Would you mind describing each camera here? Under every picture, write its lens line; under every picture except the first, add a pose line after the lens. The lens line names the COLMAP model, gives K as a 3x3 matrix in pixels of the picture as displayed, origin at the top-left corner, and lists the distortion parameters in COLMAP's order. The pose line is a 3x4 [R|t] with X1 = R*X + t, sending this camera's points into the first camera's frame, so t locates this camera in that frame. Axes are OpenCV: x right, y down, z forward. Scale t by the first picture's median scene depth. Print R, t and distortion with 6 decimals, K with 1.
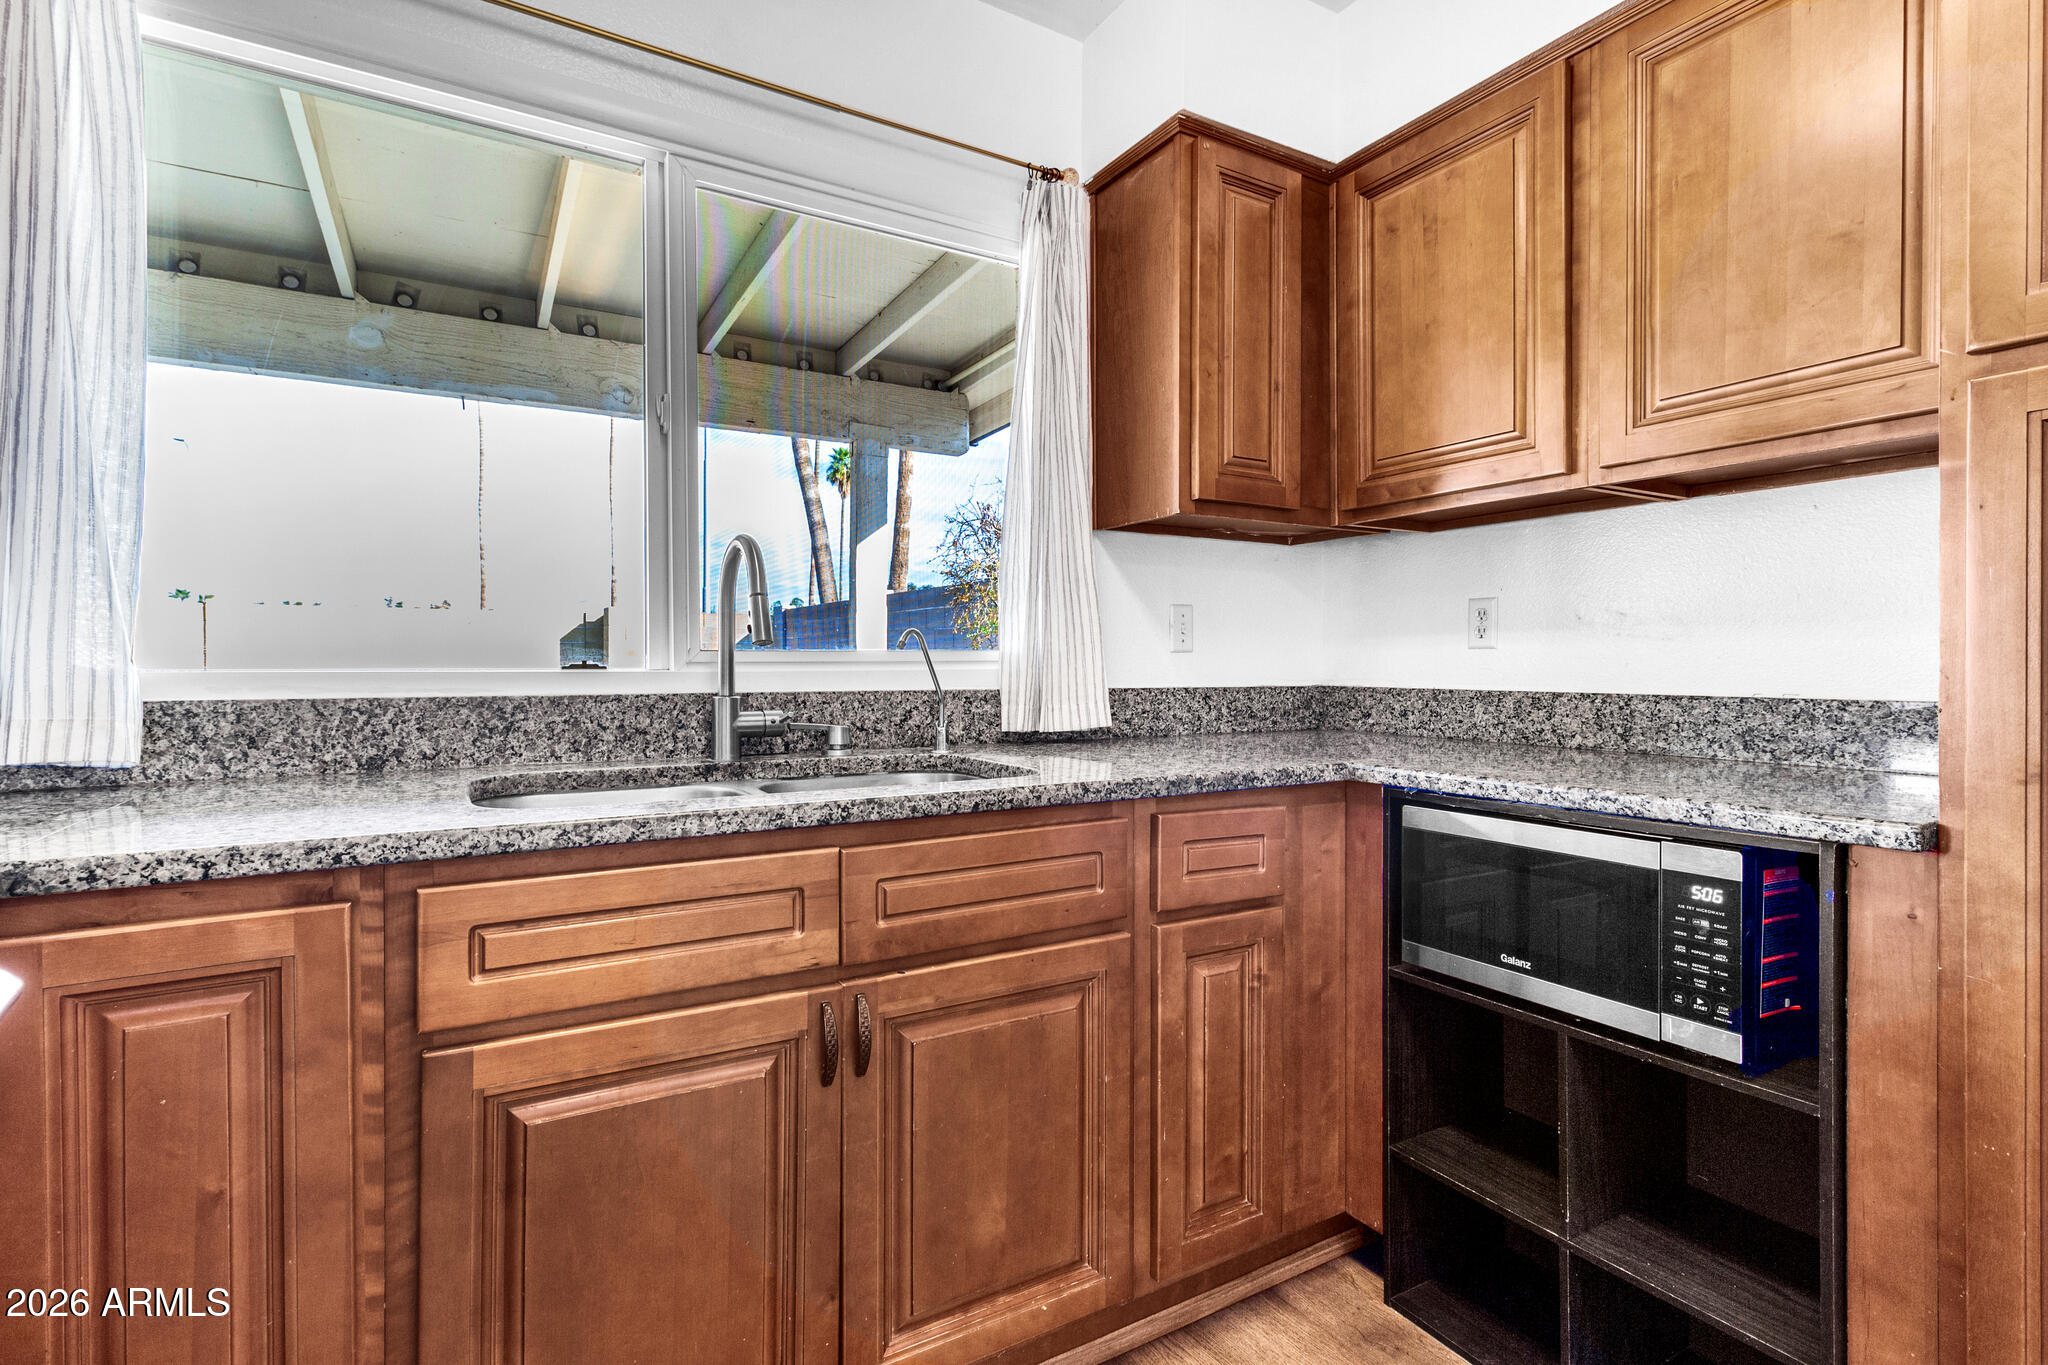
lens RADIAL K [[954.3, 0, 1069.2], [0, 954.3, 676.7], [0, 0, 1]] dist [0.009573, -0.000060]
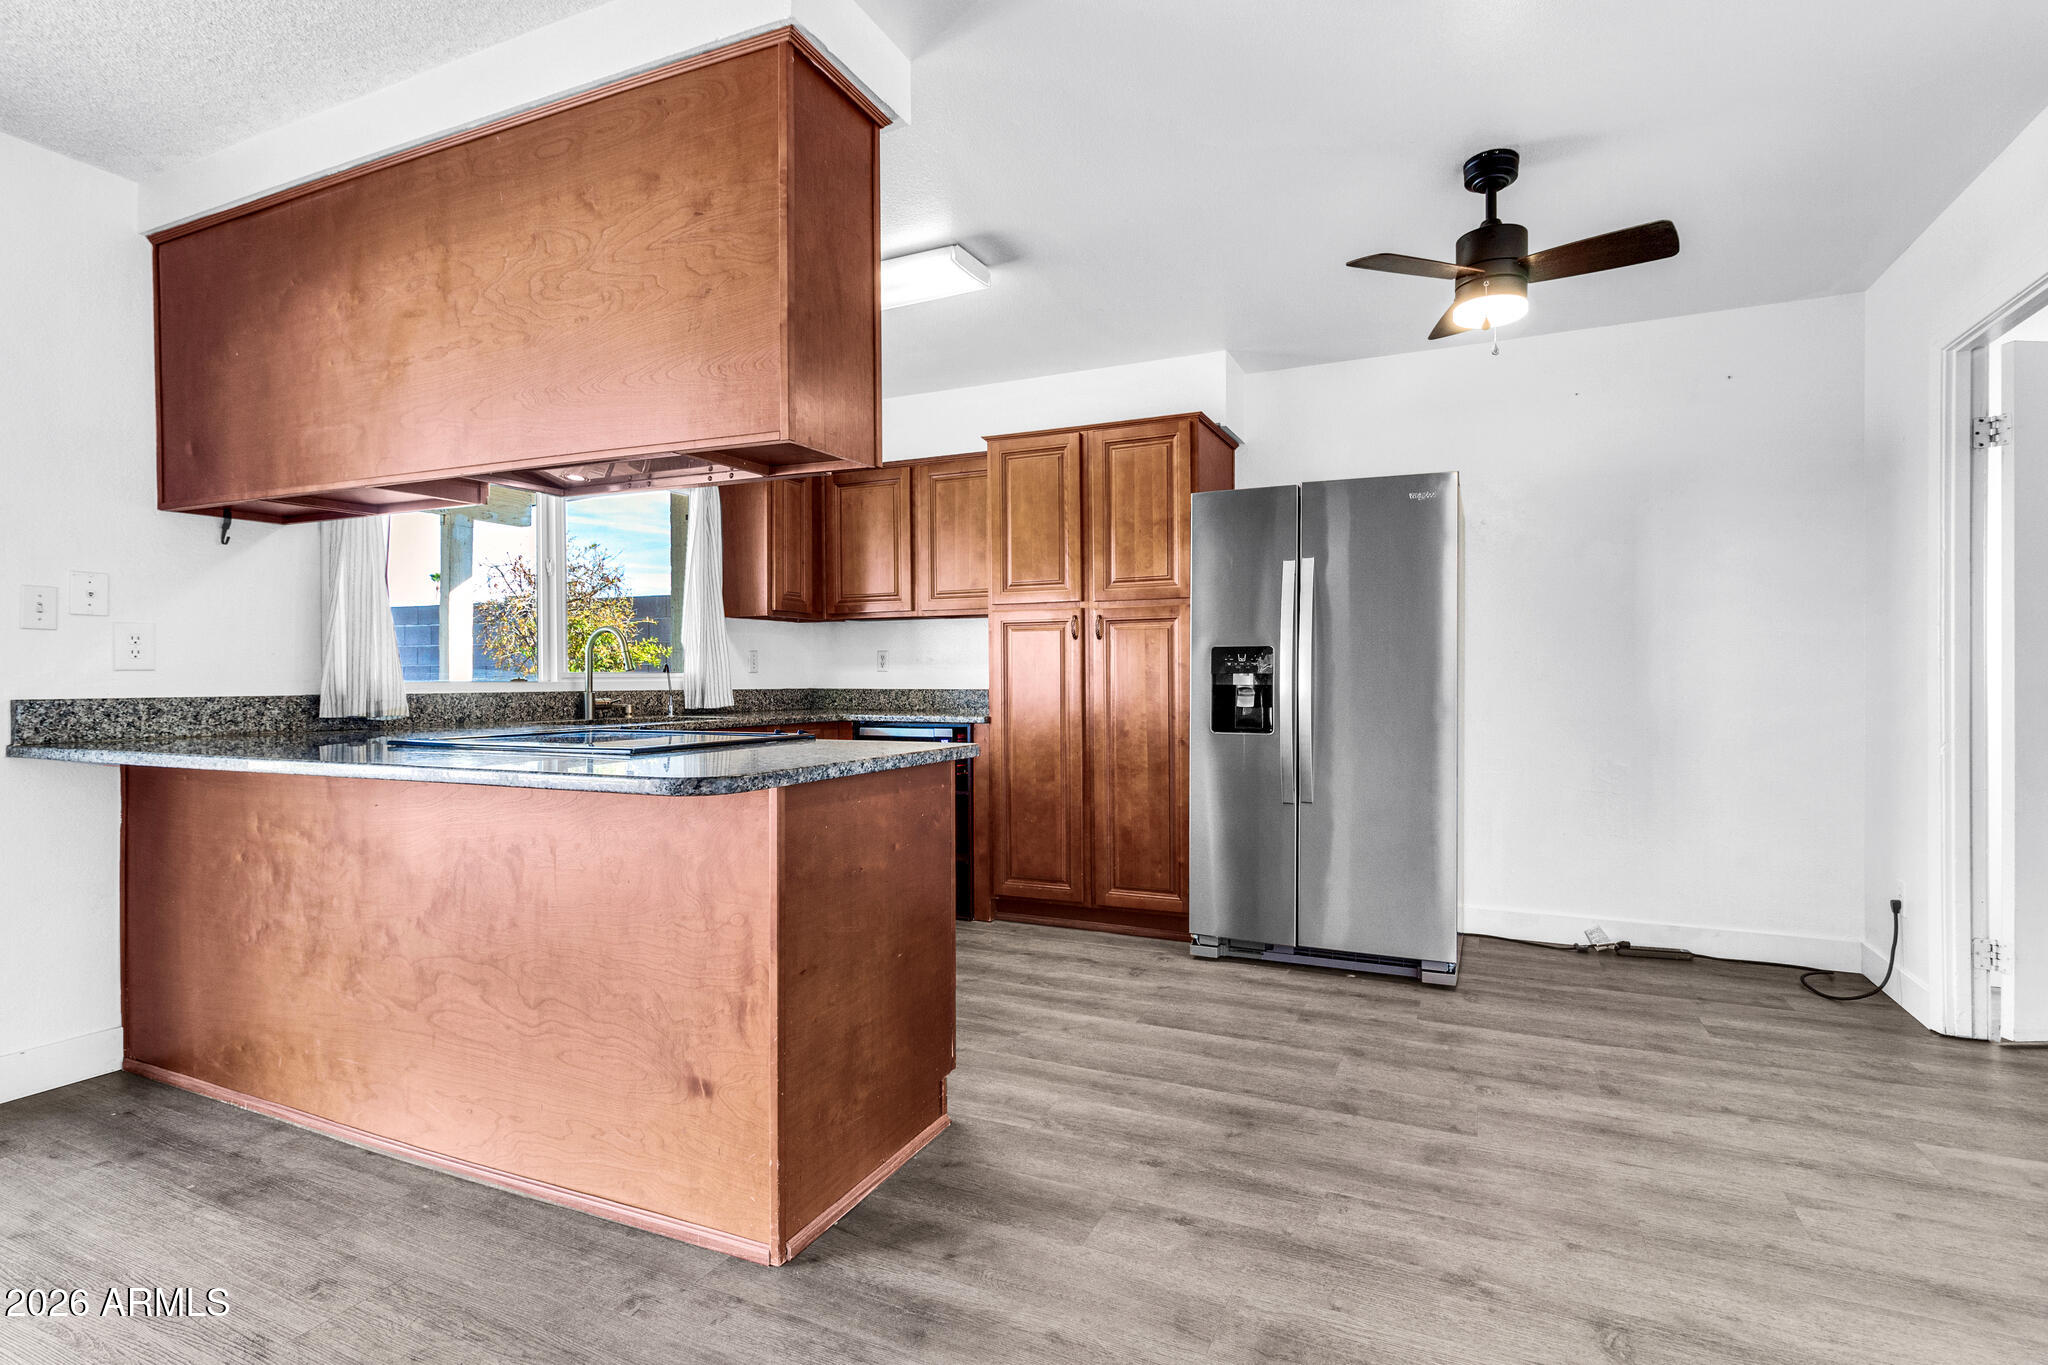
lens RADIAL K [[983.1, 0, 1033.6], [0, 983.1, 693.2], [0, 0, 1]] dist [0.012182, 0.001543]
pose [[0.839329, -0.010797, 0.543516, -0.786364], [0.009238, 0.999942, 0.005598, 0.018816], [-0.543545, 0.000323, 0.839380, -1.693594]]
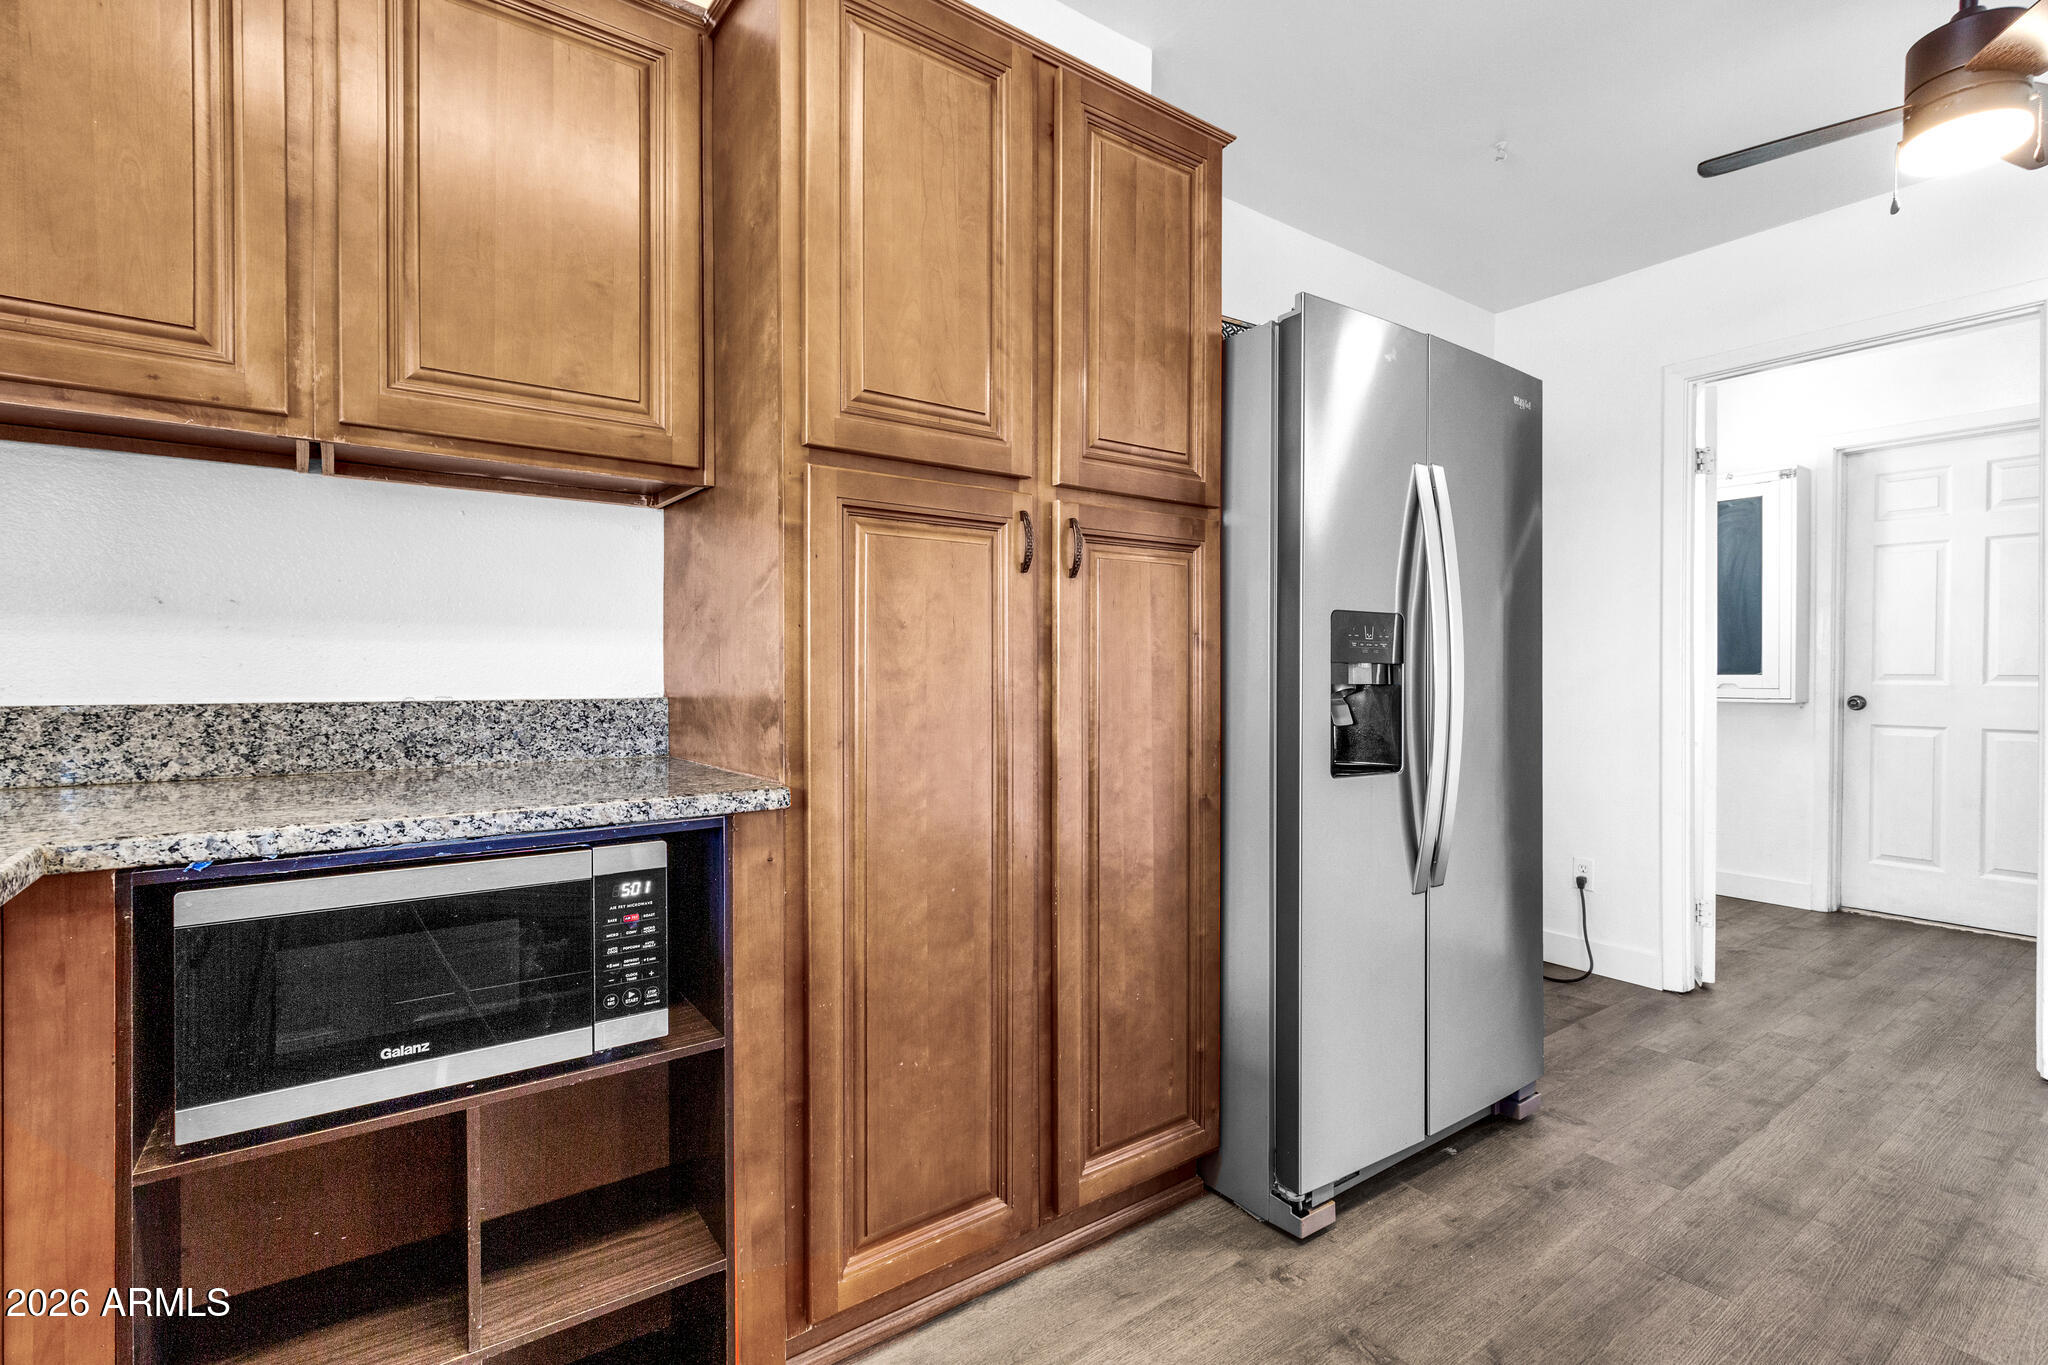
lens RADIAL K [[983.1, 0, 1026.7], [0, 983.1, 678.0], [0, 0, 1]] dist [0.012182, 0.001543]
pose [[-0.076912, -0.006461, 0.997017, -0.314928], [0.008122, 0.999942, 0.007106, -0.003466], [-0.997005, 0.008644, -0.076855, 0.484075]]
